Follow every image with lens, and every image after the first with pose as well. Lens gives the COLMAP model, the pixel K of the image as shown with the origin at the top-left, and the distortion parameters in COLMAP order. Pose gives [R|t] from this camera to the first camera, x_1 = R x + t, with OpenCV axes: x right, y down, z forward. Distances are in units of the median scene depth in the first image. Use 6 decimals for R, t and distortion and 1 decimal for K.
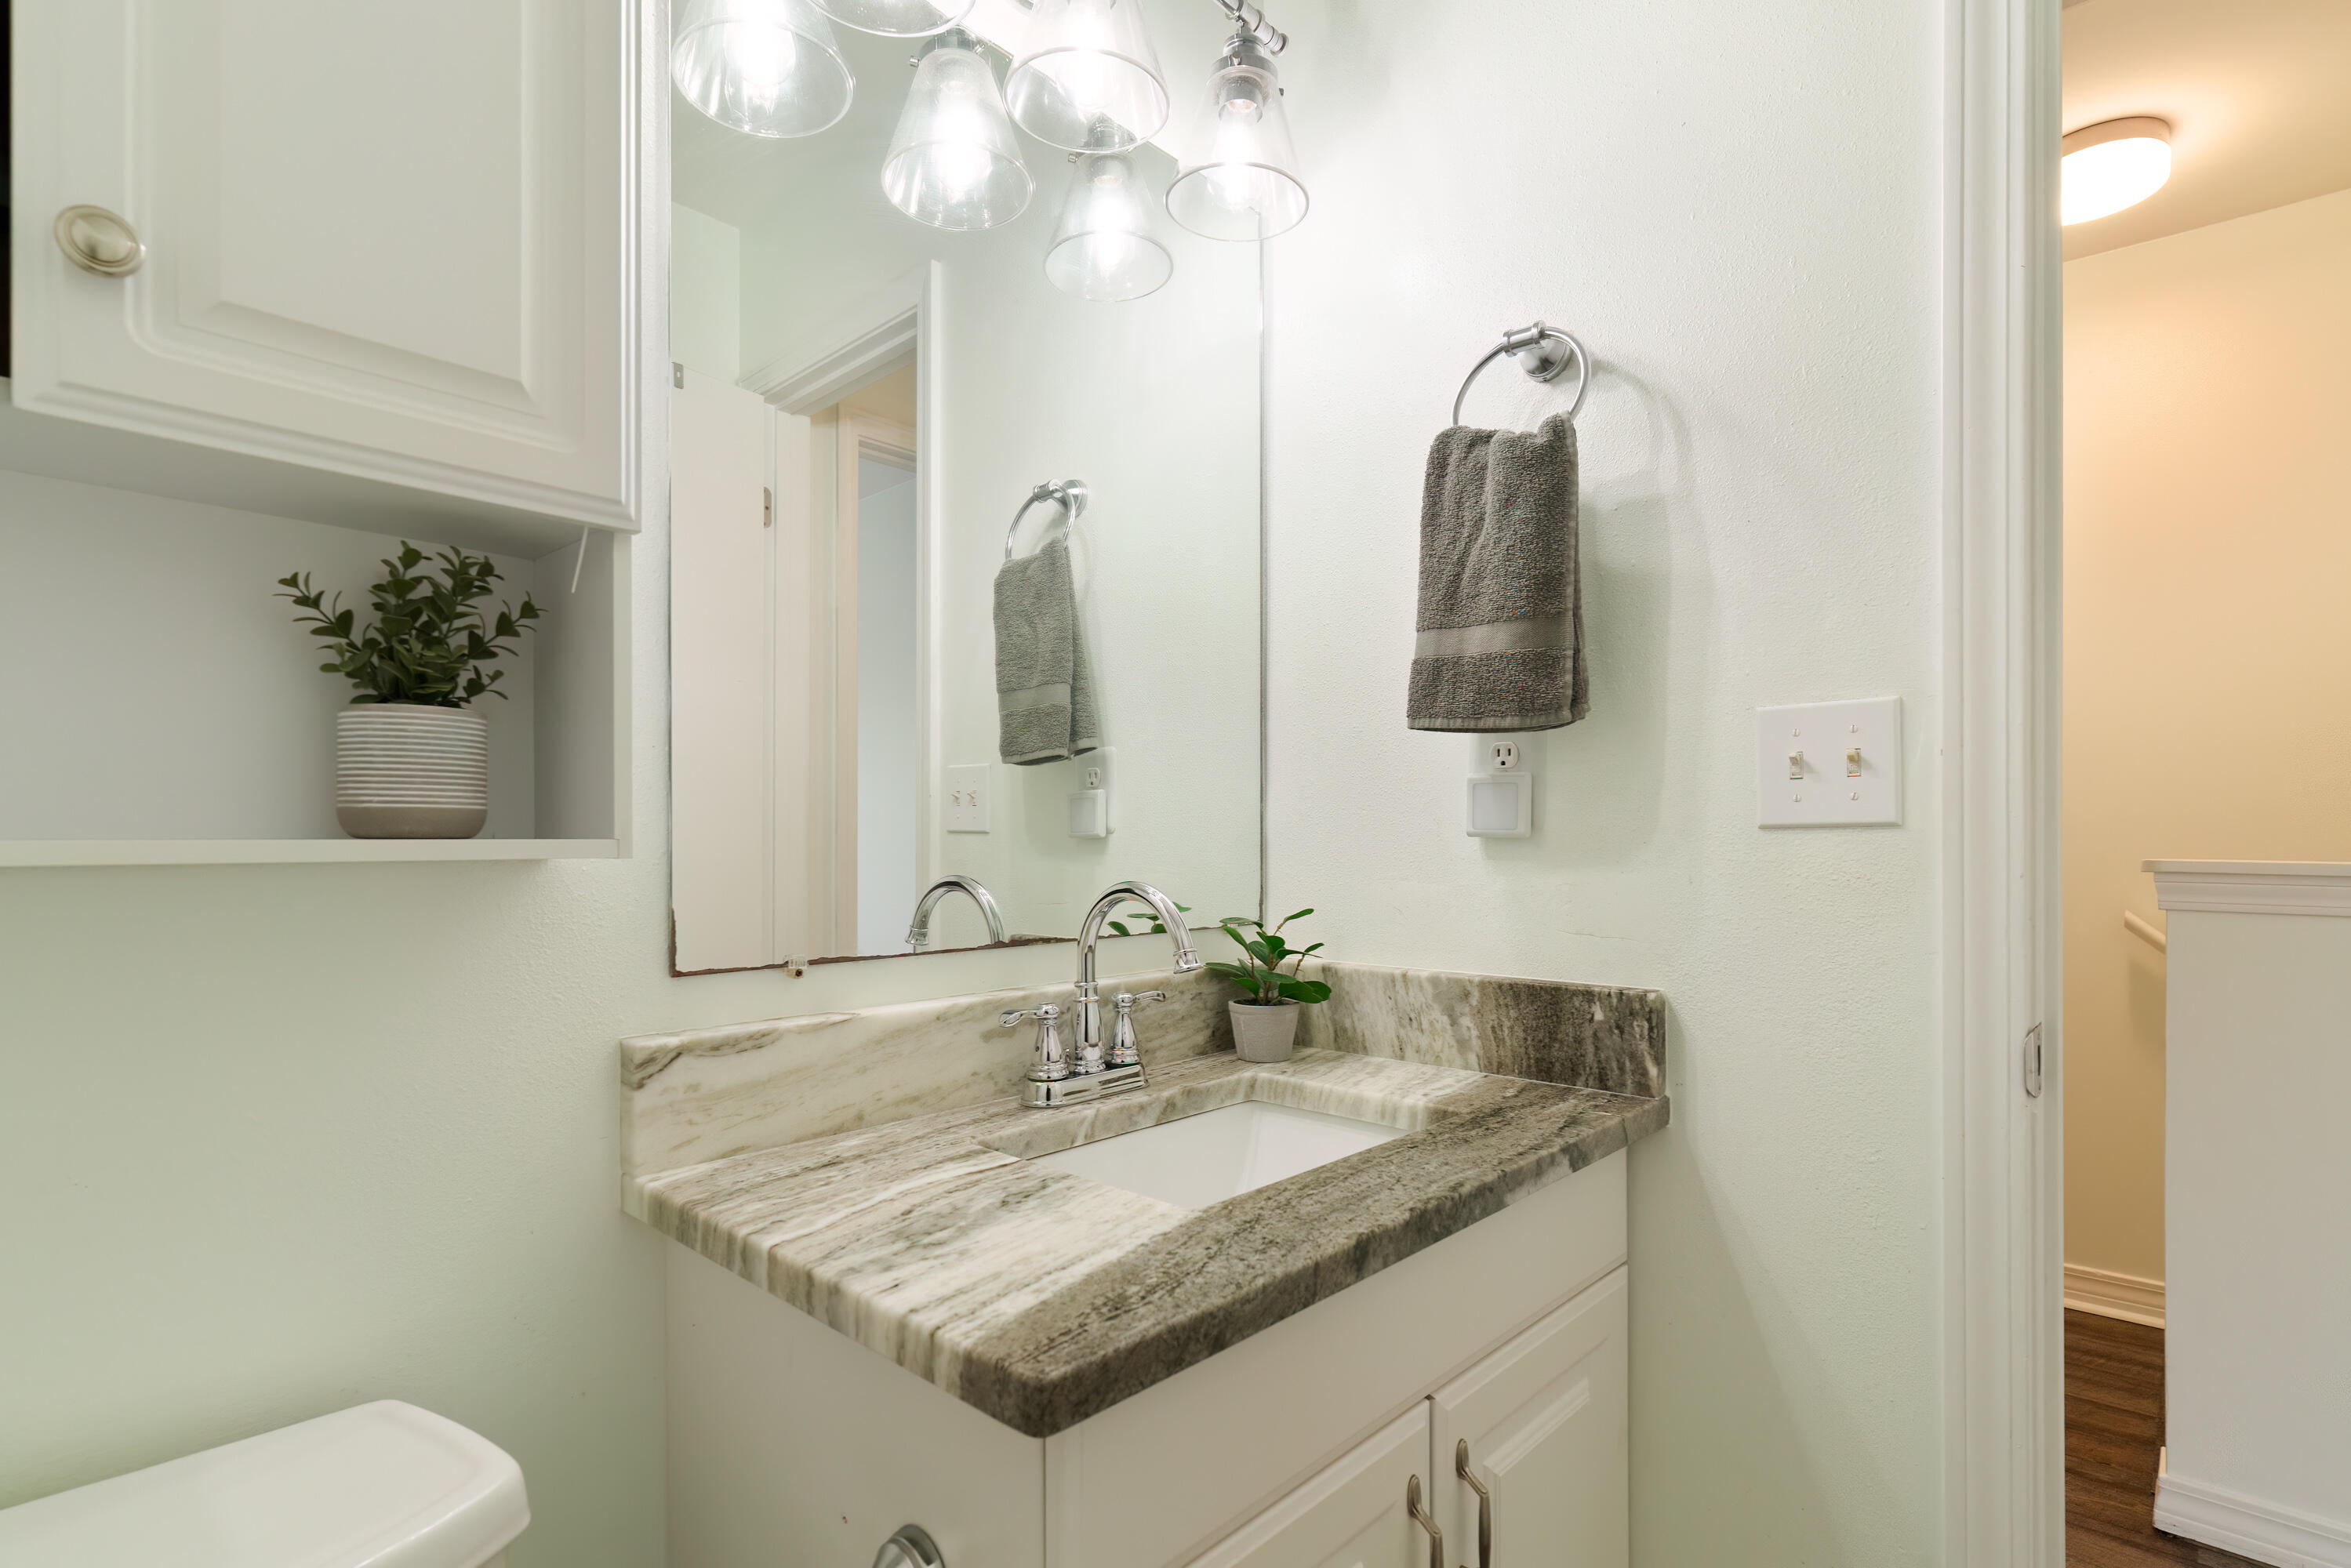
lens RADIAL K [[1117.9, 0, 1157.0], [0, 1117.9, 827.5], [0, 0, 1]] dist [0.000680, 0.001516]
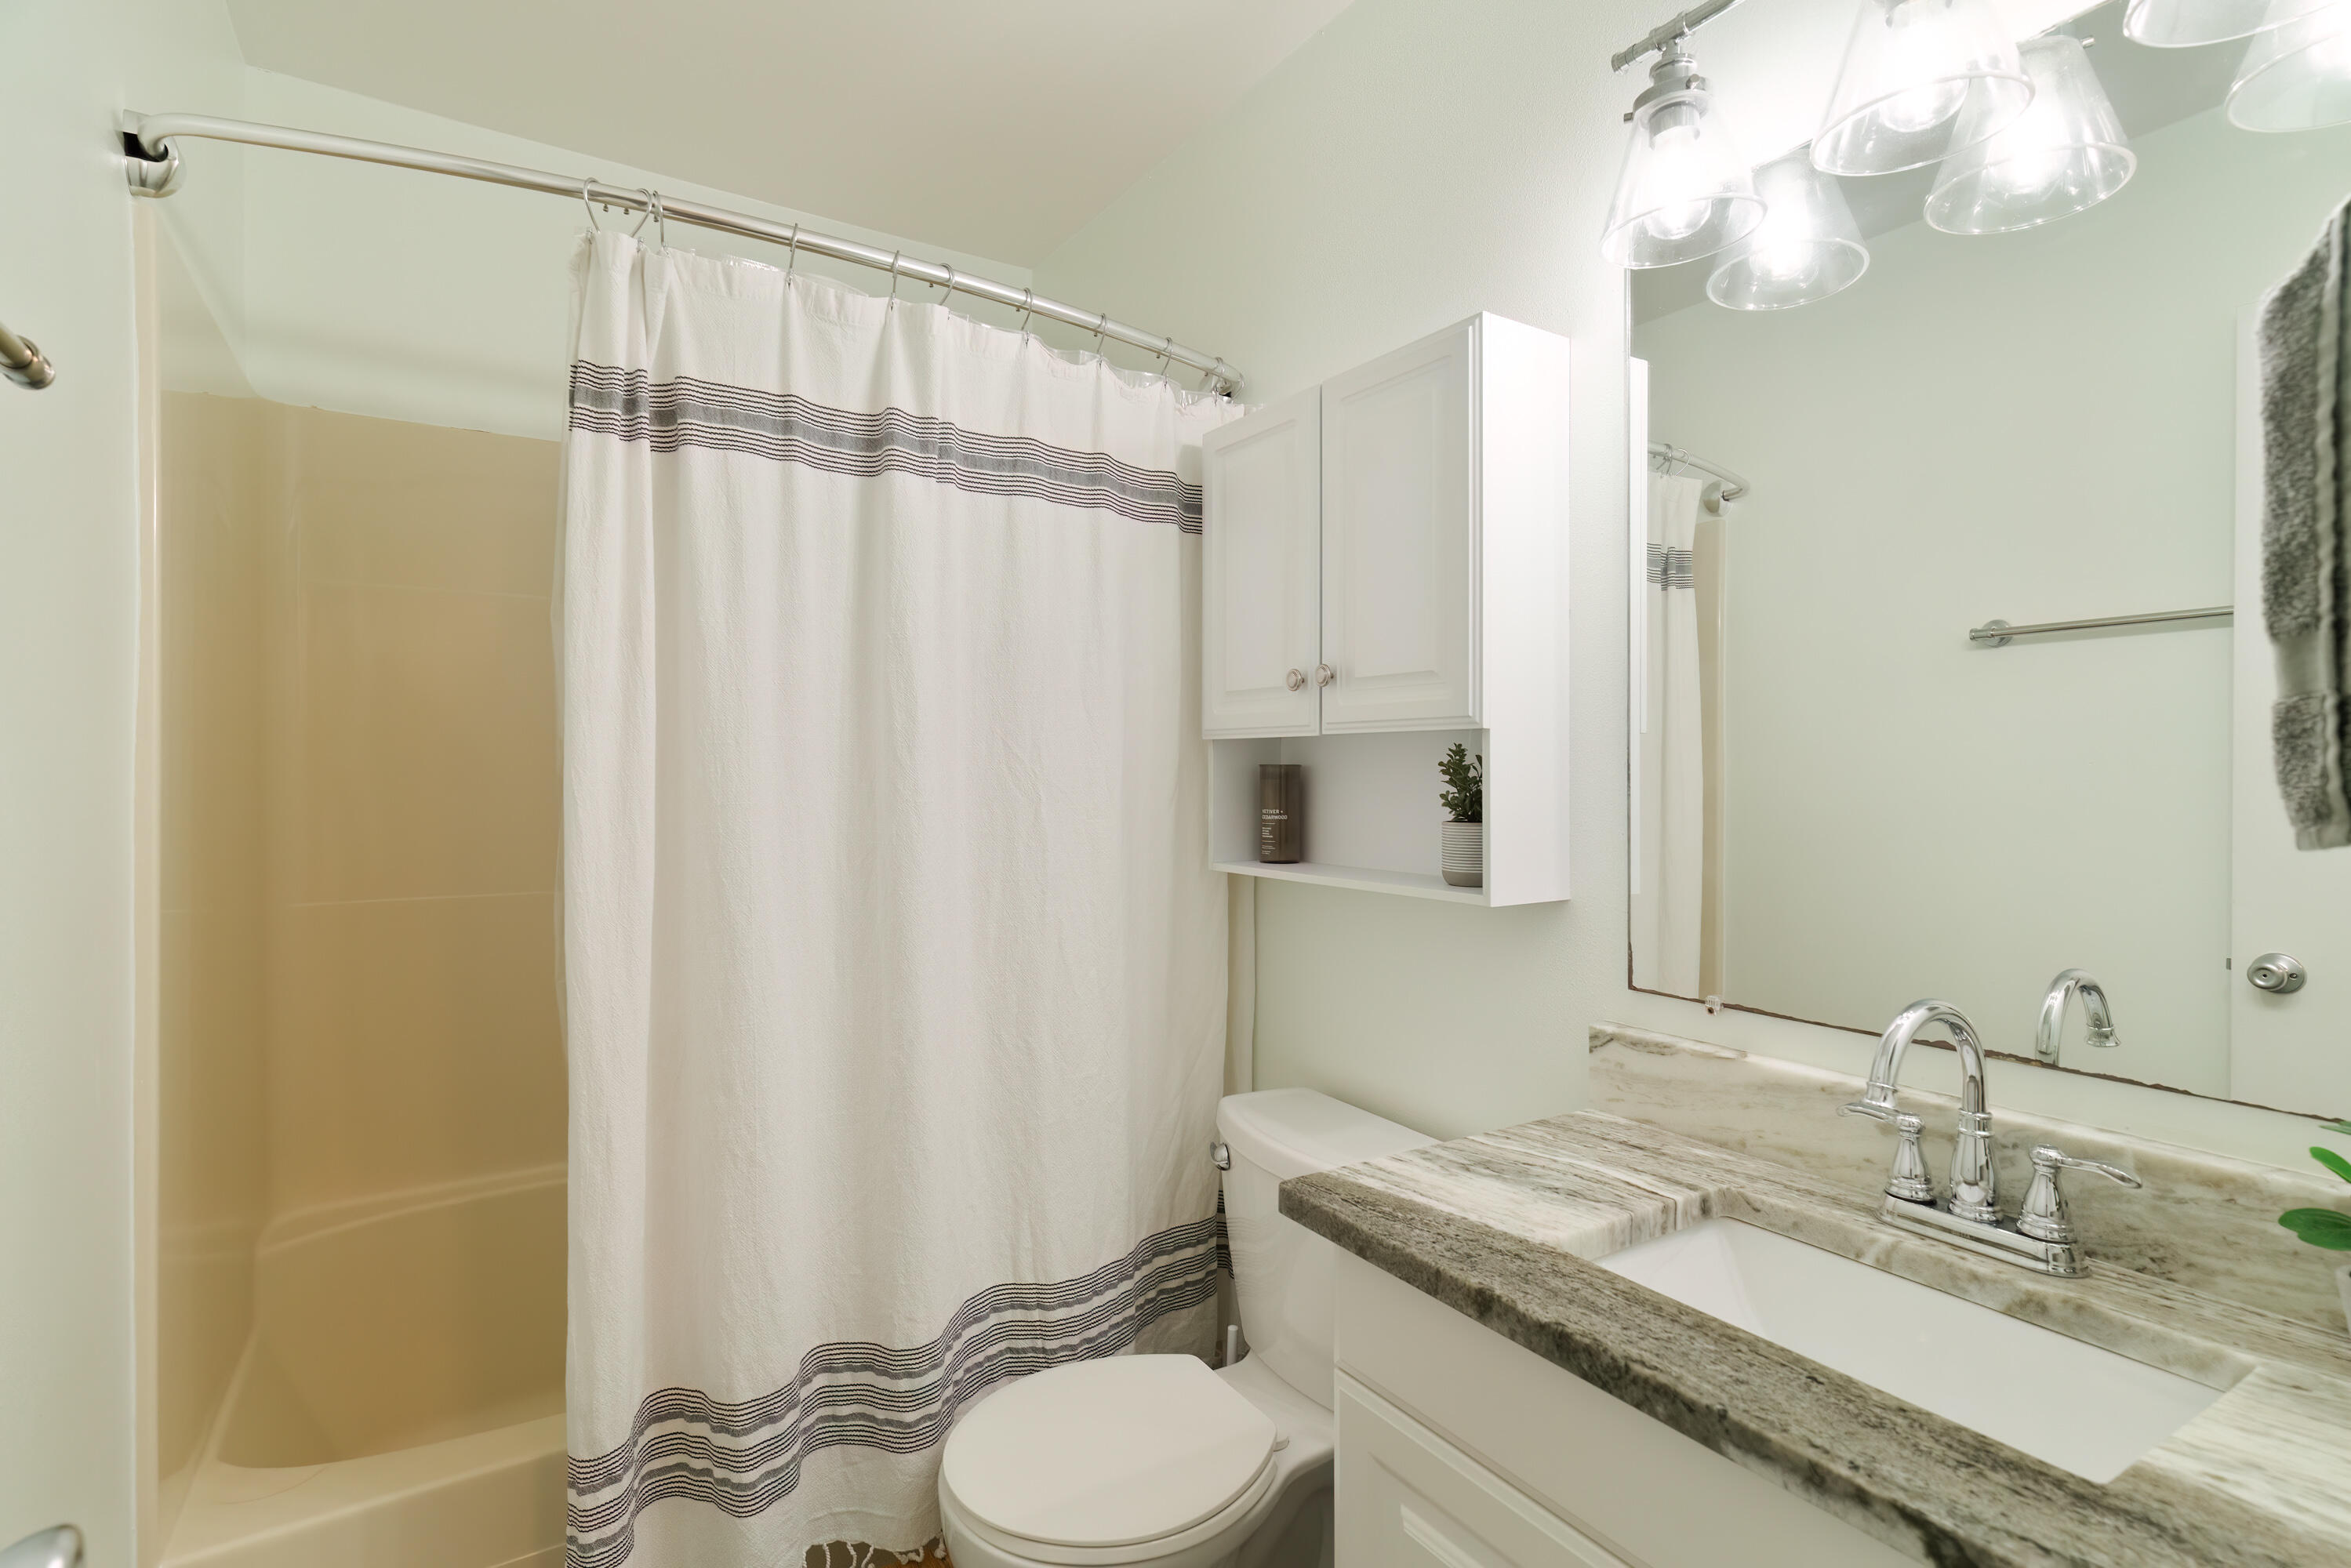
lens RADIAL K [[1117.9, 0, 1178.0], [0, 1117.9, 777.4], [0, 0, 1]] dist [0.000680, 0.001516]
pose [[-0.232144, 0.007339, -0.972654, 1.229793], [0.007330, 0.999956, 0.005795, -0.171199], [0.972654, -0.005784, -0.232187, 0.821274]]
